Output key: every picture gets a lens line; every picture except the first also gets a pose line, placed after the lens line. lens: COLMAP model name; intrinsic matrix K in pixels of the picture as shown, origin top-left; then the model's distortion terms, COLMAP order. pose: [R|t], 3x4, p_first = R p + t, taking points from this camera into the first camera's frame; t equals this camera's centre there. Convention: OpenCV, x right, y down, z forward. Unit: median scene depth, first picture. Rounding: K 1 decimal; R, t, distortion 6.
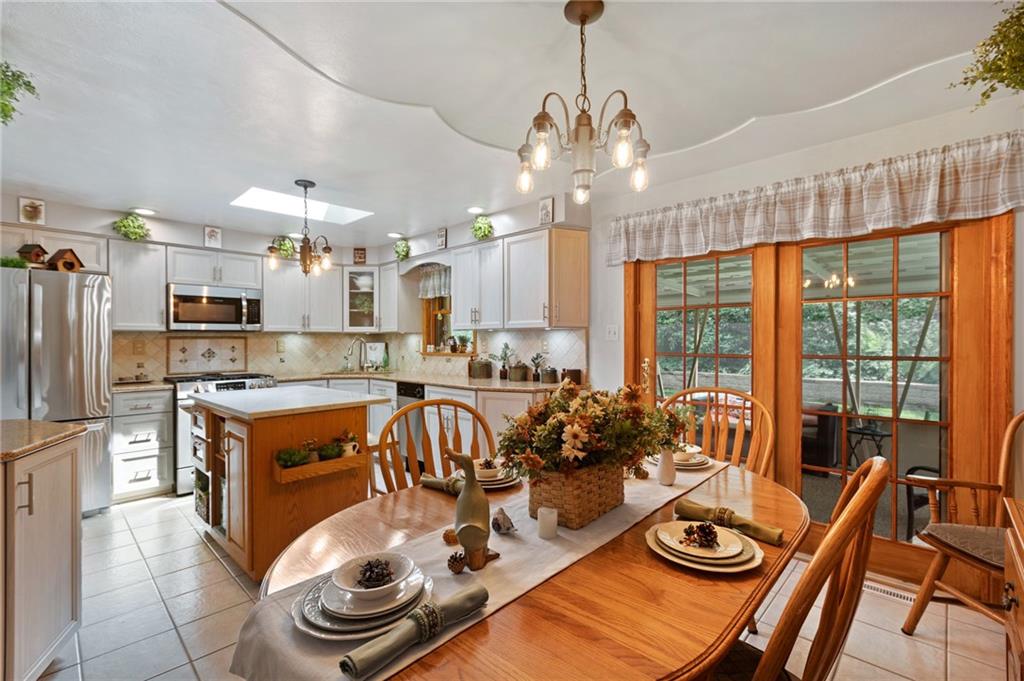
lens RADIAL K [[458.1, 0, 514.7], [0, 458.1, 342.6], [0, 0, 1]] dist [0.012571, -0.003789]
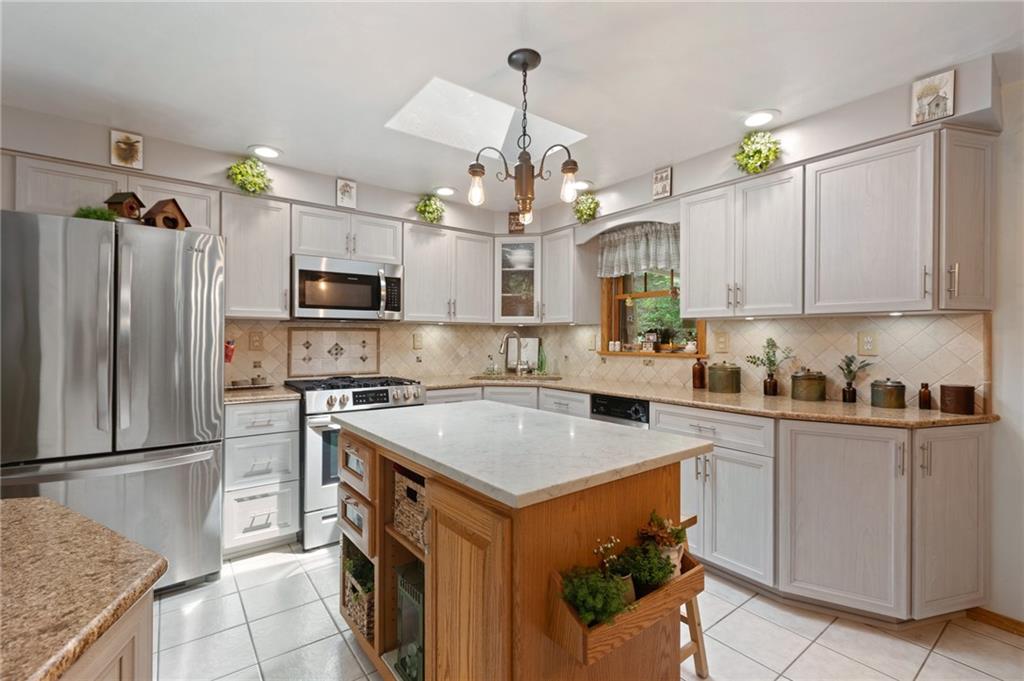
lens RADIAL K [[458.1, 0, 515.7], [0, 458.1, 337.9], [0, 0, 1]] dist [0.012571, -0.003789]
pose [[0.989446, 0.007302, -0.144721, -0.293248], [-0.008163, 0.999952, -0.005356, 0.006250], [0.144675, 0.006481, 0.989458, 0.327172]]
